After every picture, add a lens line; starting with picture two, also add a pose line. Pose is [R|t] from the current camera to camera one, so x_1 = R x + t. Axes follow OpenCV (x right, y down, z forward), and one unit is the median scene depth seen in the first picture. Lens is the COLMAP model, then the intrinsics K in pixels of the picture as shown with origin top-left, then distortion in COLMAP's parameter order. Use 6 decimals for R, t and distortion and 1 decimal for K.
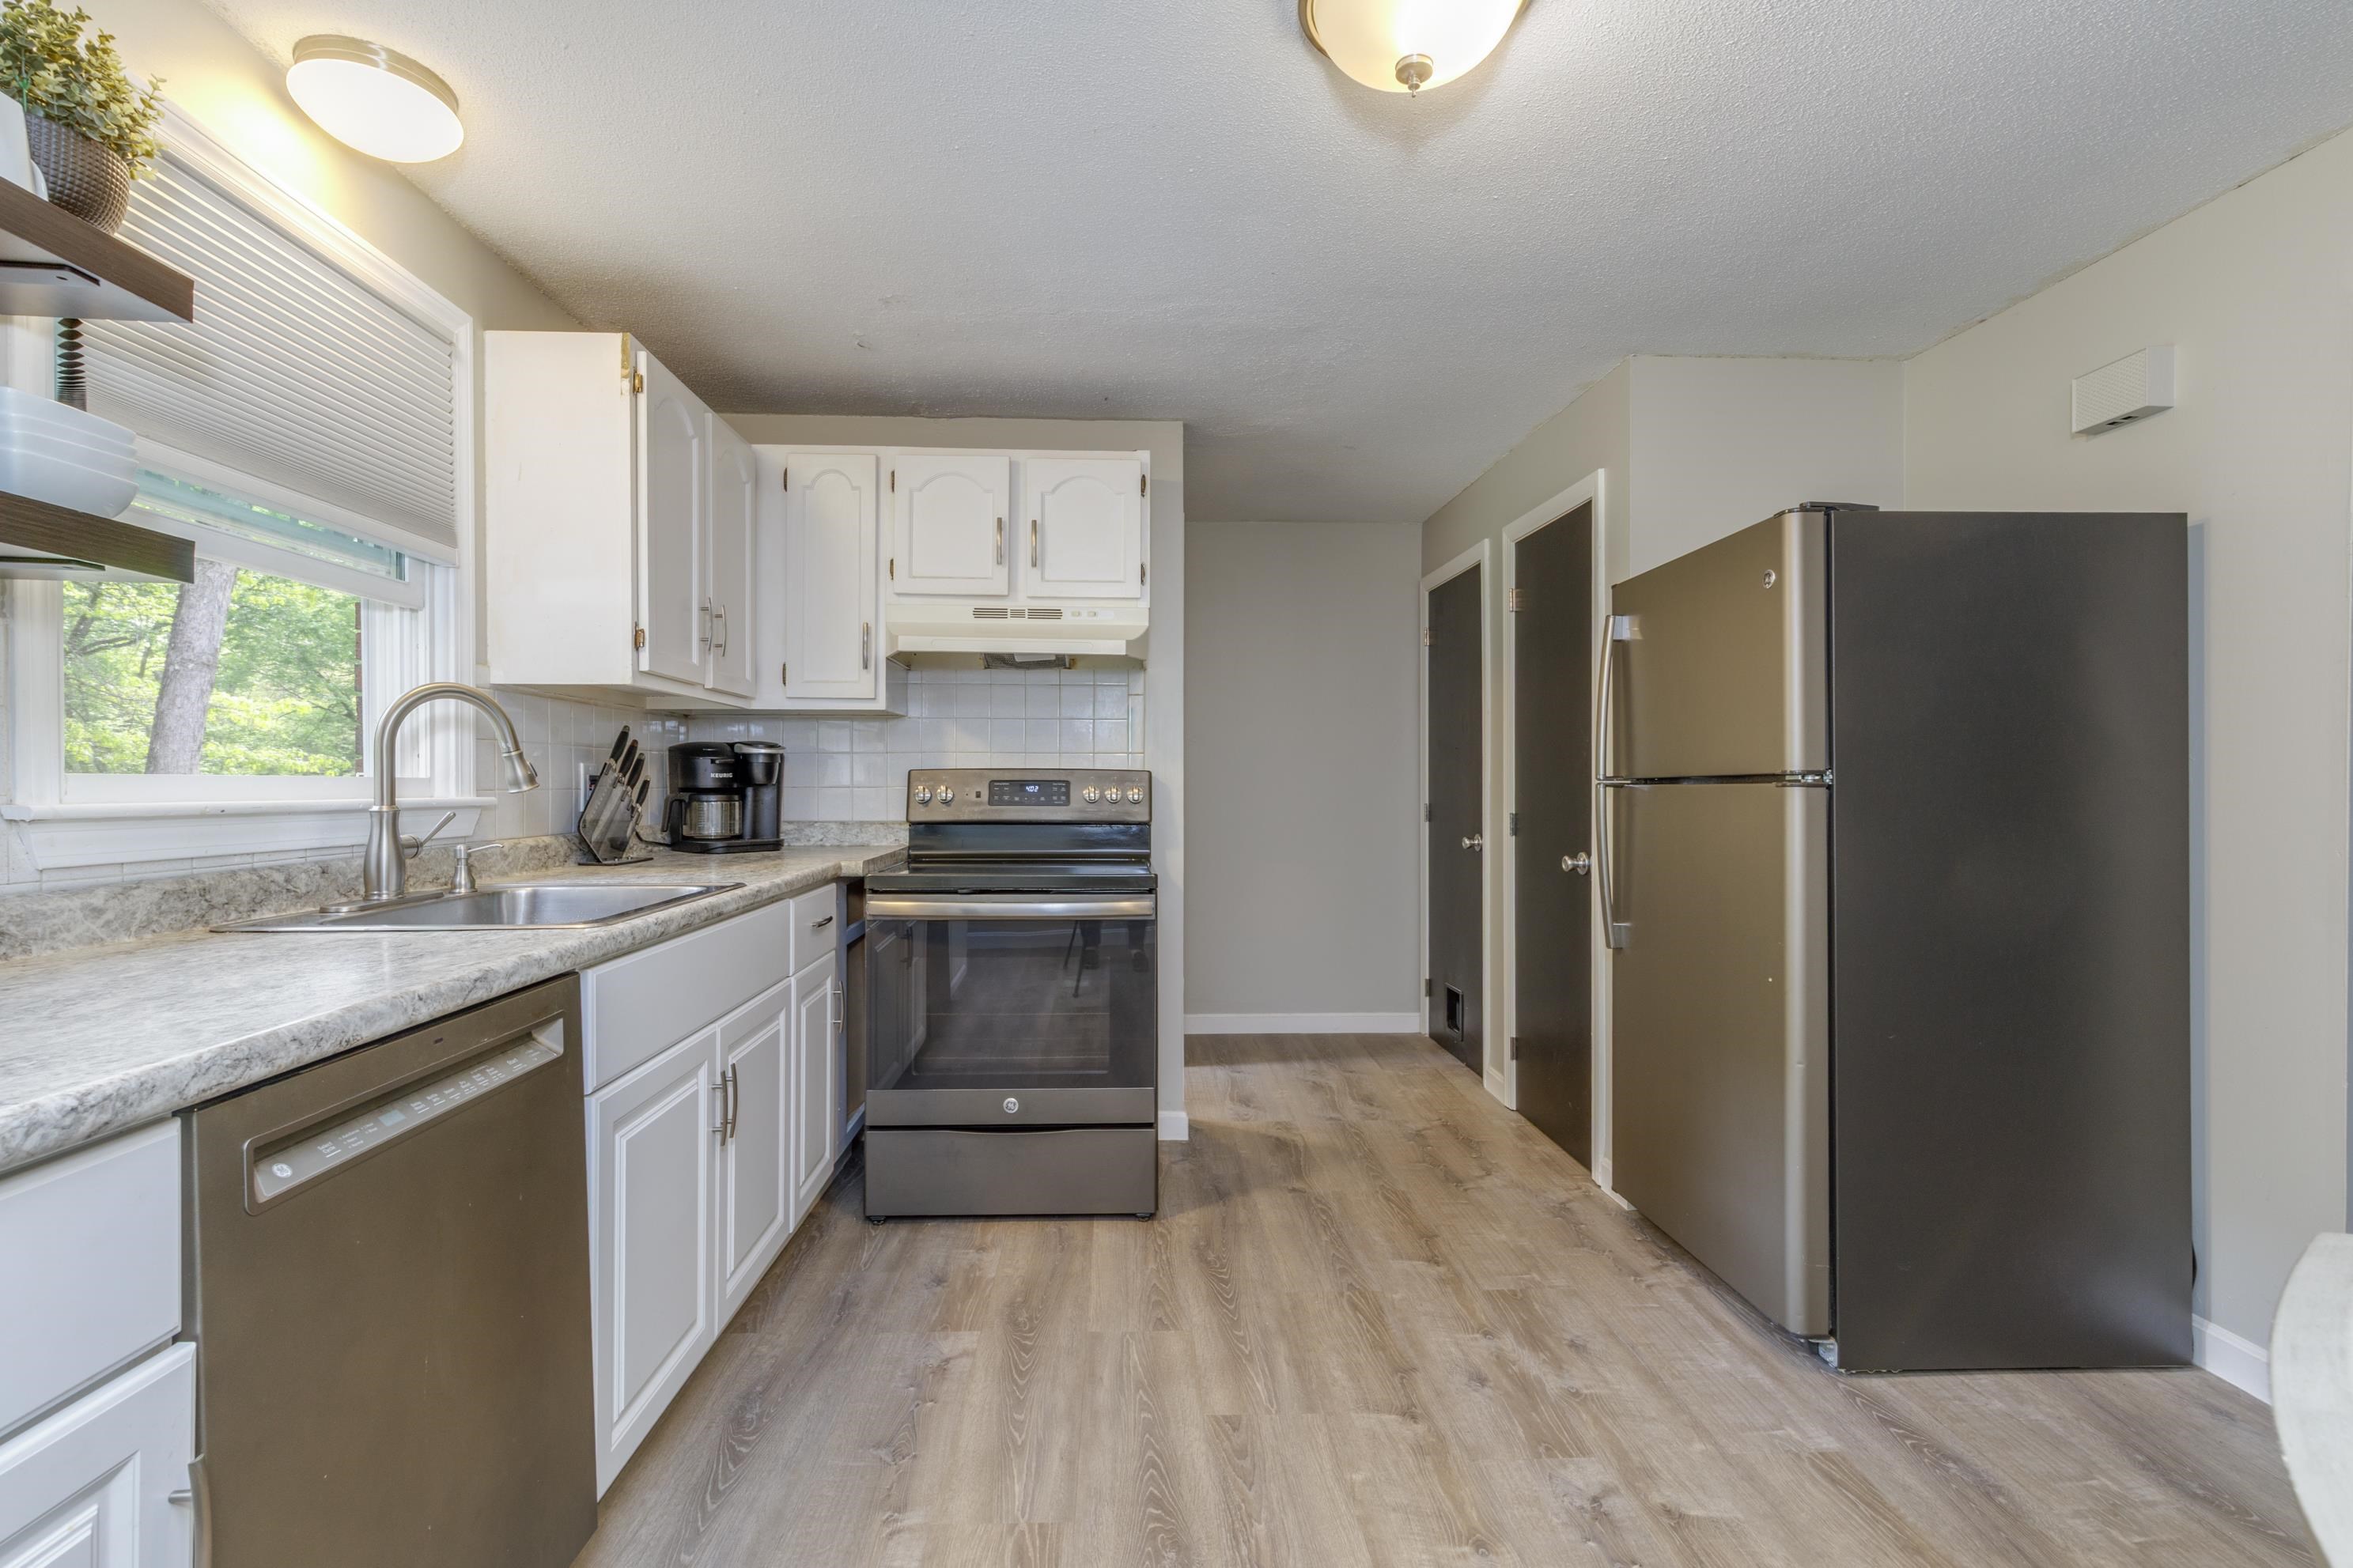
lens RADIAL K [[1069.2, 0, 1179.9], [0, 1069.2, 780.6], [0, 0, 1]] dist [0.003911, -0.000162]
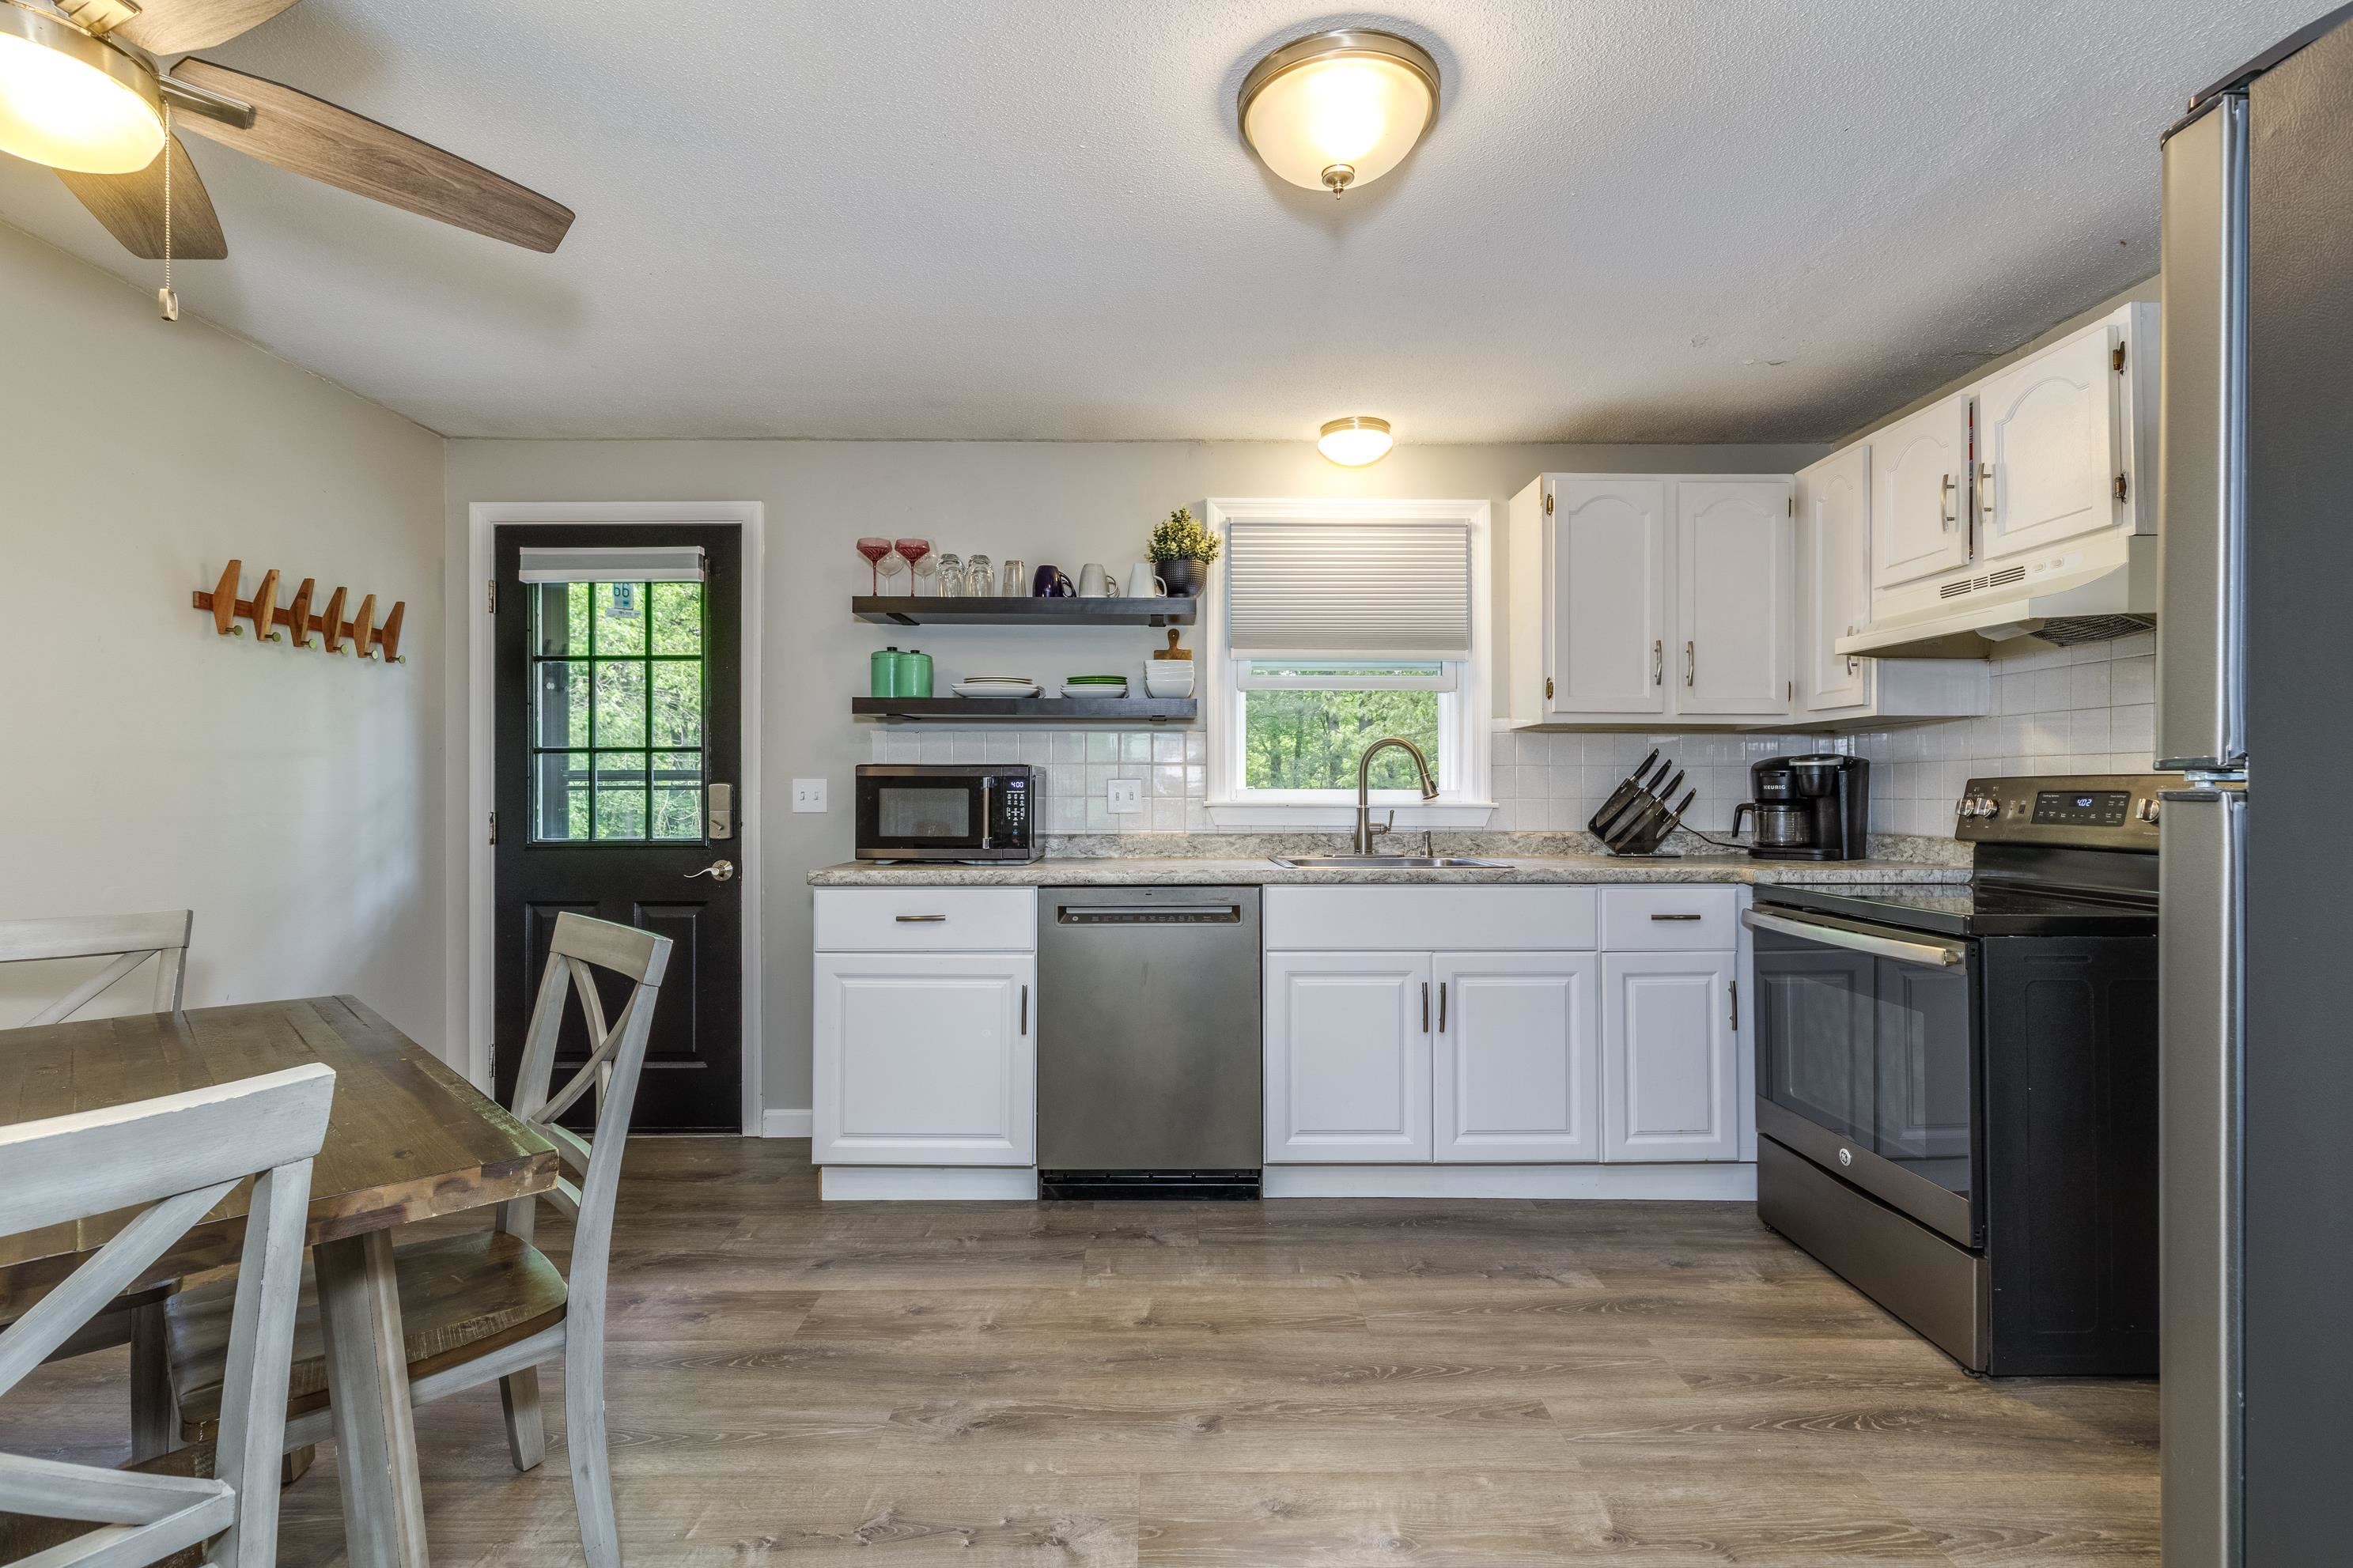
lens RADIAL K [[1077.7, 0, 1165.2], [0, 1077.7, 787.3], [0, 0, 1]] dist [0.004556, -0.000836]
pose [[-0.042781, -0.006473, -0.999064, 0.784580], [0.000065, 0.999979, -0.006481, 0.002421], [0.999084, -0.000342, -0.042780, 0.487217]]
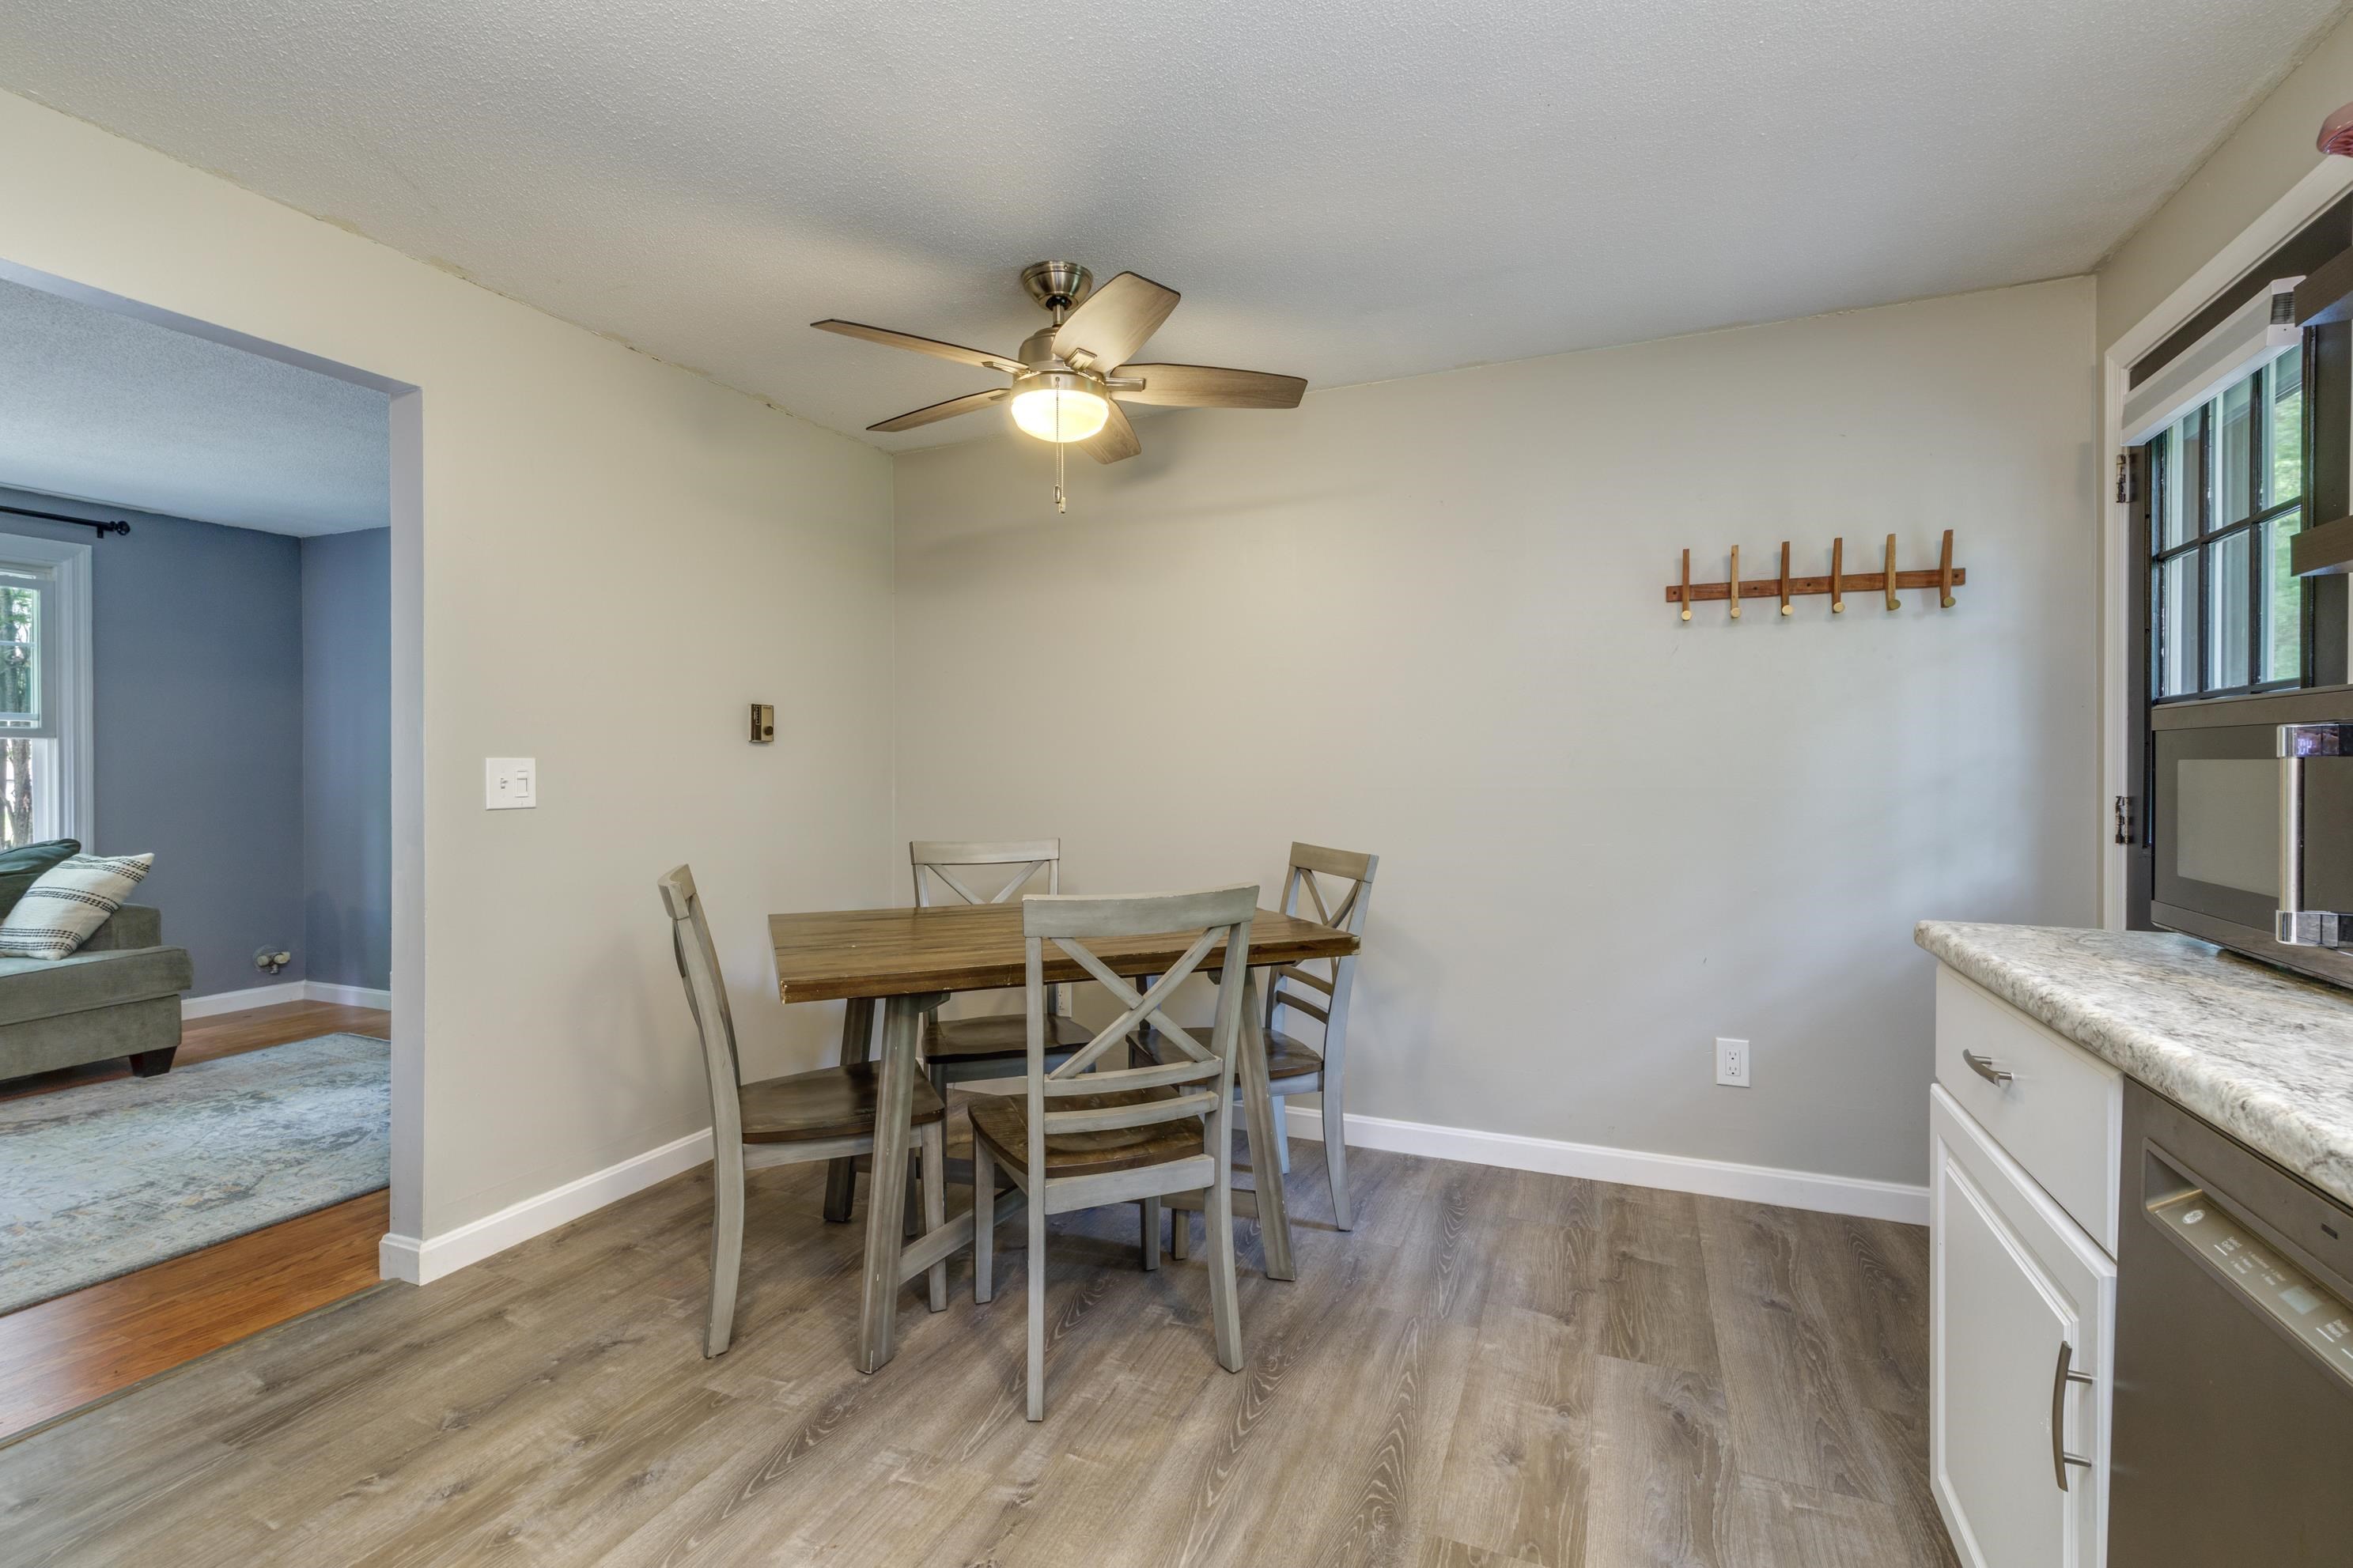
lens RADIAL K [[1060.1, 0, 1161.4], [0, 1060.1, 774.1], [0, 0, 1]] dist [0.003519, 0.000236]
pose [[-0.897841, -0.001718, 0.440317, -0.165547], [0.001588, 0.999973, 0.007140, -0.001347], [-0.440317, 0.007110, -0.897814, 0.752644]]
